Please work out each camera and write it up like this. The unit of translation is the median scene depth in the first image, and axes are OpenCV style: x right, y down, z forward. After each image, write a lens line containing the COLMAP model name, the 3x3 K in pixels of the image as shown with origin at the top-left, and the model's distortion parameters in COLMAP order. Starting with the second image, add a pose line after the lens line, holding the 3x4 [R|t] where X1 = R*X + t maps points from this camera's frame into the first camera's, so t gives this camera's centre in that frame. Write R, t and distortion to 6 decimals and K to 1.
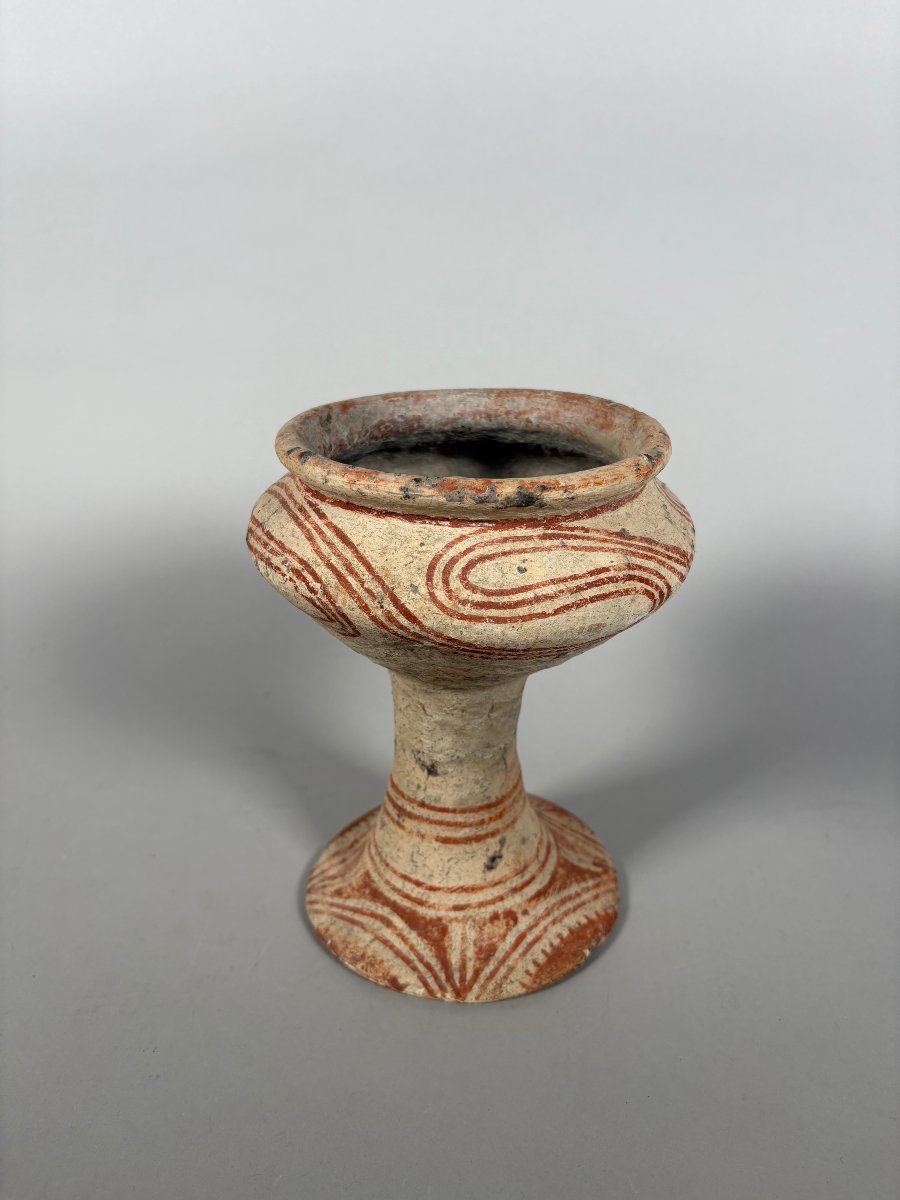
lens RADIAL K [[938.6, 0, 451.3], [0, 938.6, 606.8], [0, 0, 1]] dist [0.042704, -0.005261]
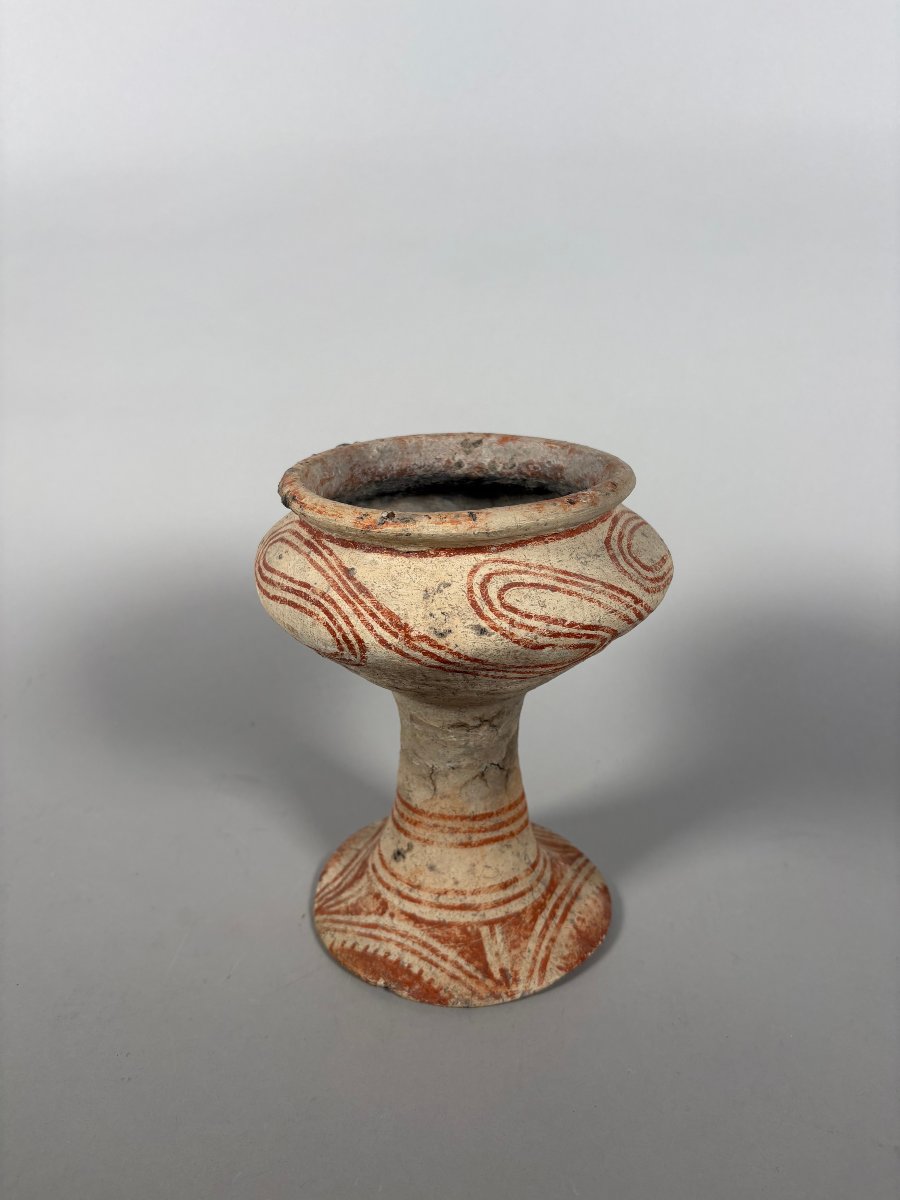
lens RADIAL K [[938.6, 0, 451.3], [0, 938.6, 606.8], [0, 0, 1]] dist [0.042704, -0.005261]
pose [[0.238714, 0.355191, -0.903800, 0.974407], [-0.393296, 0.886321, 0.244443, -0.285515], [0.887882, 0.297109, 0.351272, 0.602119]]
